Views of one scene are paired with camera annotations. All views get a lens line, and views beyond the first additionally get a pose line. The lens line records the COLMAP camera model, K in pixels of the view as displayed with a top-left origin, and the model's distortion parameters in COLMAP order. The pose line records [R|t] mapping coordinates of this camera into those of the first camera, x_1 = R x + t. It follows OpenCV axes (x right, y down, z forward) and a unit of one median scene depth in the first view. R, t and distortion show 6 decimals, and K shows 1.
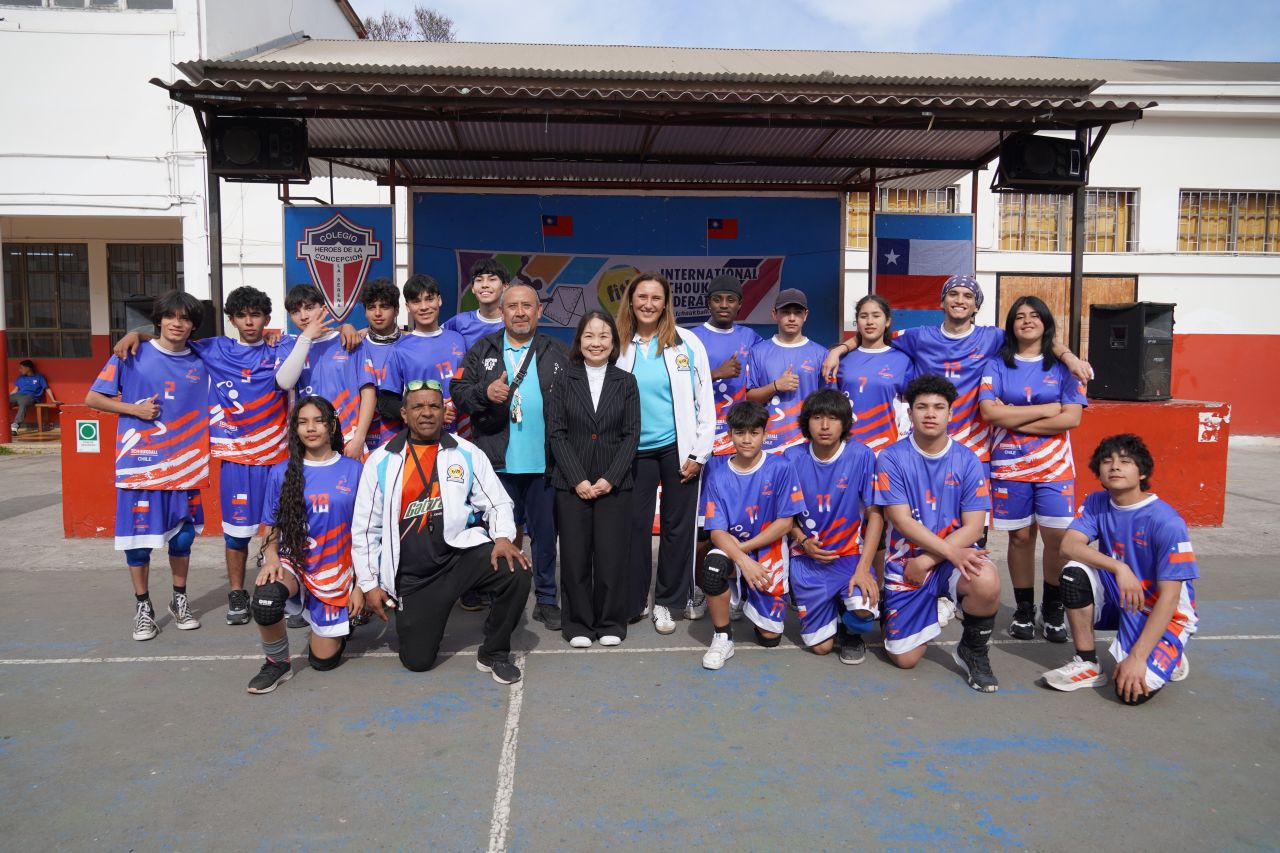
lens RADIAL K [[939.3, 0, 640.0], [0, 939.3, 426.5], [0, 0, 1]] dist [-0.061096, 0.052111]
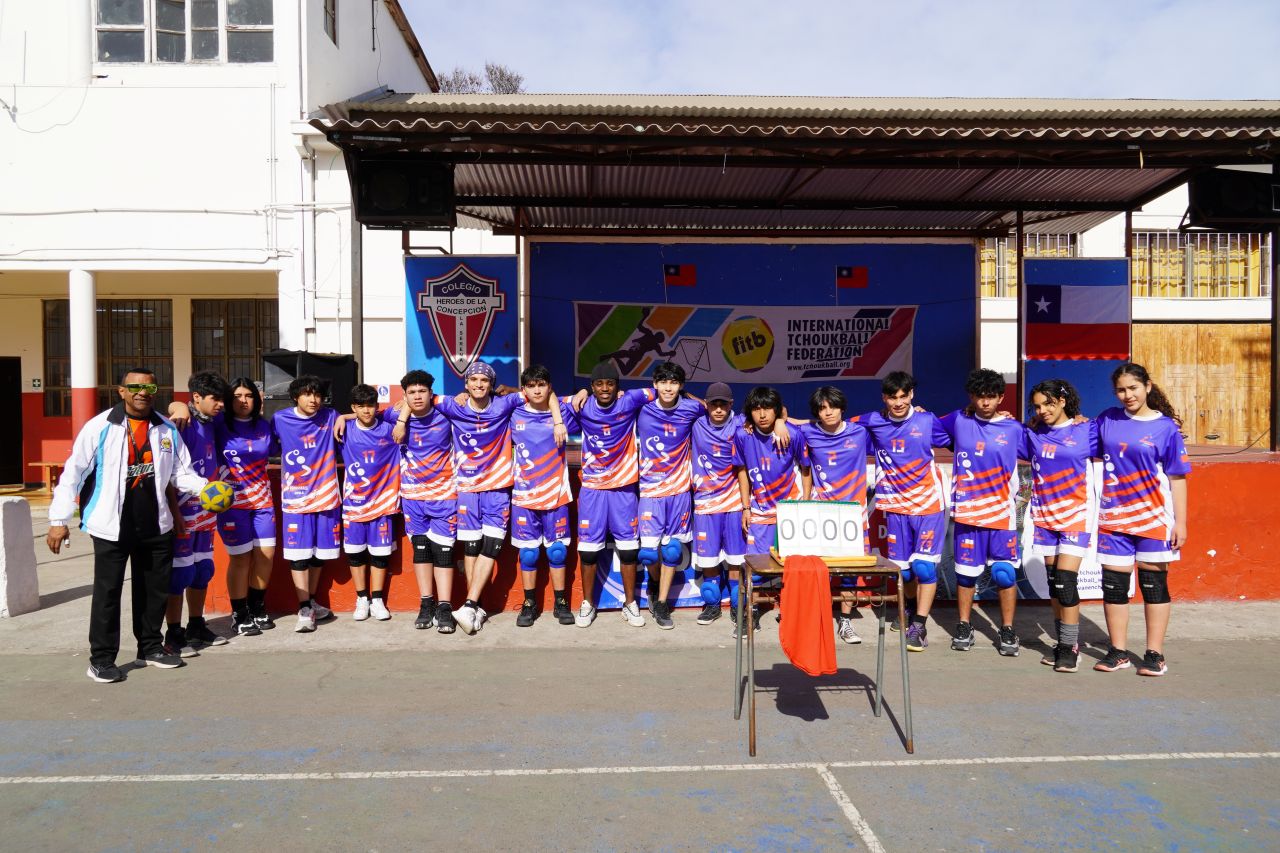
lens RADIAL K [[946.9, 0, 637.9], [0, 946.9, 425.3], [0, 0, 1]] dist [-0.055018, 0.059989]
pose [[0.999213, -0.004752, -0.039369, -0.097320], [0.002412, 0.998239, -0.059267, -0.005717], [0.039582, 0.059126, 0.997466, 0.049735]]
